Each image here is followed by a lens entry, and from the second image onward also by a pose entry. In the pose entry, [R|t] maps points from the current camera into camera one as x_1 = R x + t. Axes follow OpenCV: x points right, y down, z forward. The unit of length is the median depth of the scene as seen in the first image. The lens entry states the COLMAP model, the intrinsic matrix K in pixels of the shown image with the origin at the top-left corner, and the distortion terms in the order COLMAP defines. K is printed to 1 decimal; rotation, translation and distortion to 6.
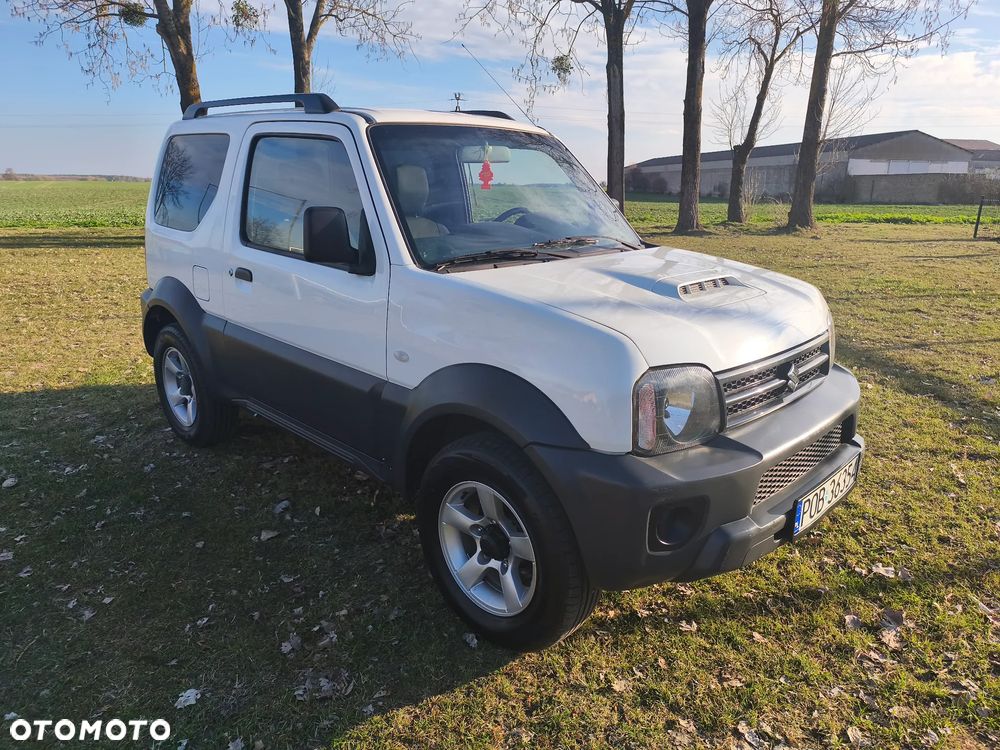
lens RADIAL K [[689.0, 0, 502.1], [0, 689.0, 375.4], [0, 0, 1]] dist [0.017437, -0.018371]
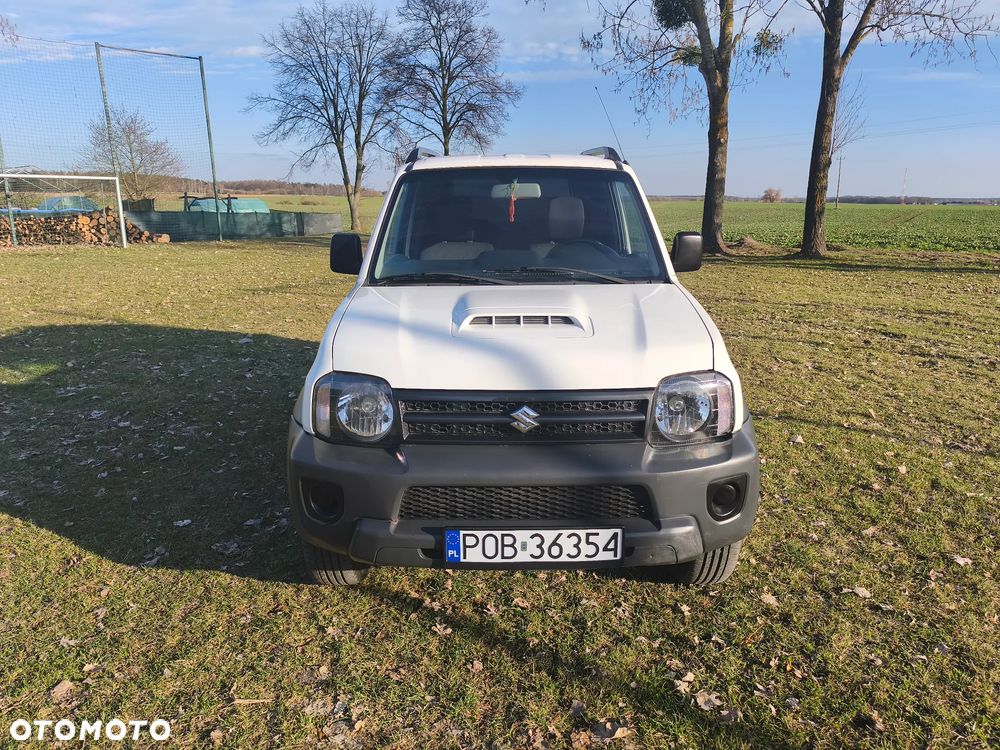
lens RADIAL K [[689.0, 0, 502.1], [0, 689.0, 375.4], [0, 0, 1]] dist [0.017437, -0.018371]
pose [[0.704685, 0.168246, -0.689284, 0.122357], [-0.185694, 0.981350, 0.049692, -0.012755], [0.684789, 0.092979, 0.722785, 0.028626]]
